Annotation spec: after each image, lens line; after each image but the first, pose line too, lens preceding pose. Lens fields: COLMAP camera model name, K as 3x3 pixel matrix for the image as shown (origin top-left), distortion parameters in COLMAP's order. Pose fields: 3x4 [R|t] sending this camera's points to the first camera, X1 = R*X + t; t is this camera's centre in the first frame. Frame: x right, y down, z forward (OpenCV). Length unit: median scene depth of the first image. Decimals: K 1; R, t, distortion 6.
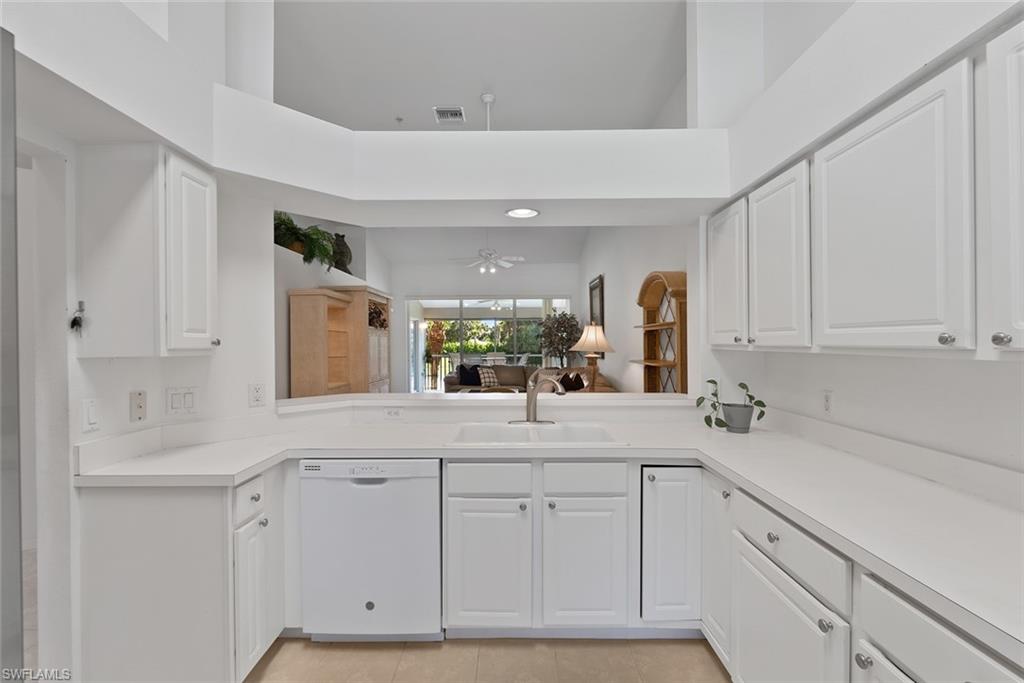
lens RADIAL K [[453.2, 0, 508.7], [0, 453.2, 342.5], [0, 0, 1]] dist [0.000727, -0.000039]
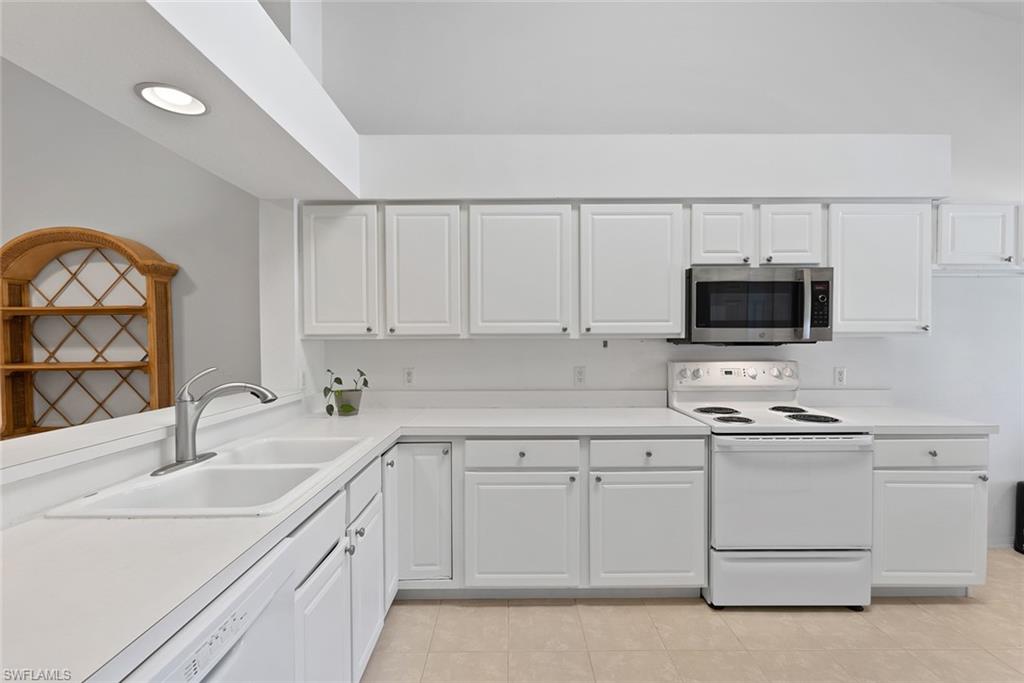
lens RADIAL K [[453.2, 0, 513.8], [0, 453.2, 340.6], [0, 0, 1]] dist [0.000727, -0.000039]
pose [[-0.042053, 0.002187, 0.999113, -0.674310], [0.006362, 0.999978, -0.001921, 0.027708], [-0.999095, 0.006276, -0.042066, 0.738863]]
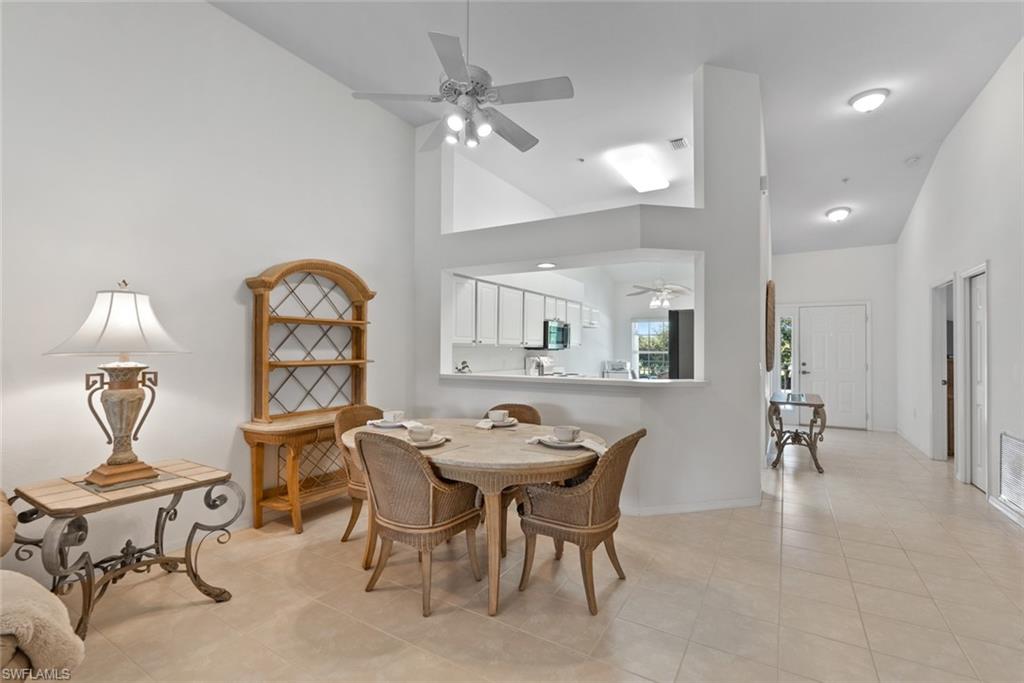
lens RADIAL K [[453.2, 0, 512.4], [0, 453.2, 346.1], [0, 0, 1]] dist [0.000727, -0.000039]
pose [[-0.853679, 0.003430, 0.520789, -0.856041], [-0.001566, 0.999957, -0.009151, 0.041590], [-0.520798, -0.008628, -0.853637, 3.010170]]
